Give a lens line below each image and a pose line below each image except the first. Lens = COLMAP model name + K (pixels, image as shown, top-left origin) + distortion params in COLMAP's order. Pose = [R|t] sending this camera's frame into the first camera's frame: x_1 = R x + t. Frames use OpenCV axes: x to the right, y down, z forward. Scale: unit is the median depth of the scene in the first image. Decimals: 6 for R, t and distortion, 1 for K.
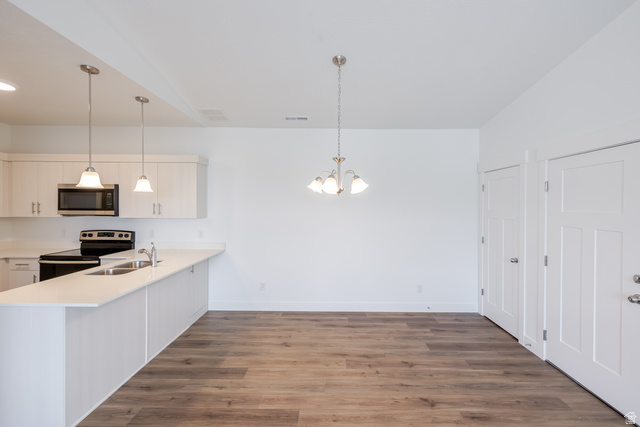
lens RADIAL K [[275.7, 0, 330.6], [0, 275.7, 211.5], [0, 0, 1]] dist [-0.000156, -0.000147]
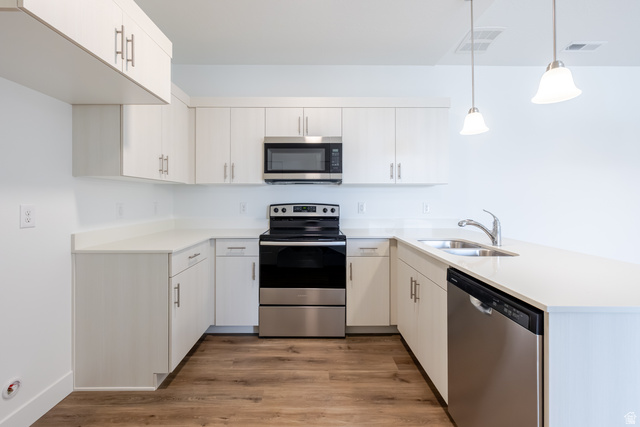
lens RADIAL K [[275.7, 0, 313.2], [0, 275.7, 204.4], [0, 0, 1]] dist [-0.000156, -0.000147]
pose [[0.999973, -0.007247, -0.001311, -0.860000], [0.007235, 0.999932, -0.009105, 0.084678], [0.001377, 0.009096, 0.999958, 0.279312]]
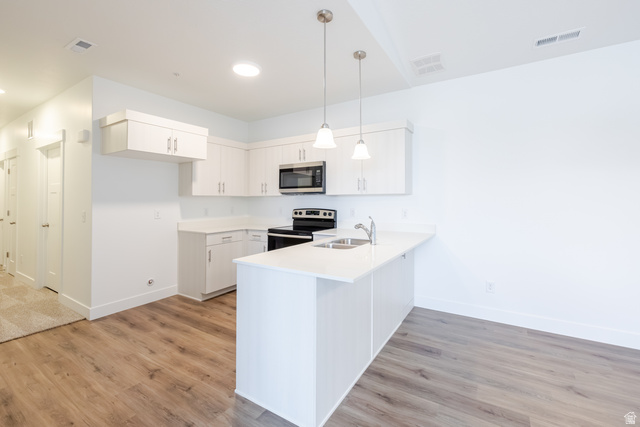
lens RADIAL K [[275.7, 0, 321.3], [0, 275.7, 202.3], [0, 0, 1]] dist [-0.000156, -0.000147]
pose [[0.847897, -0.008227, -0.530097, -0.262918], [-0.003318, 0.999778, -0.020824, 0.071232], [0.530150, 0.019416, 0.847681, 0.156440]]
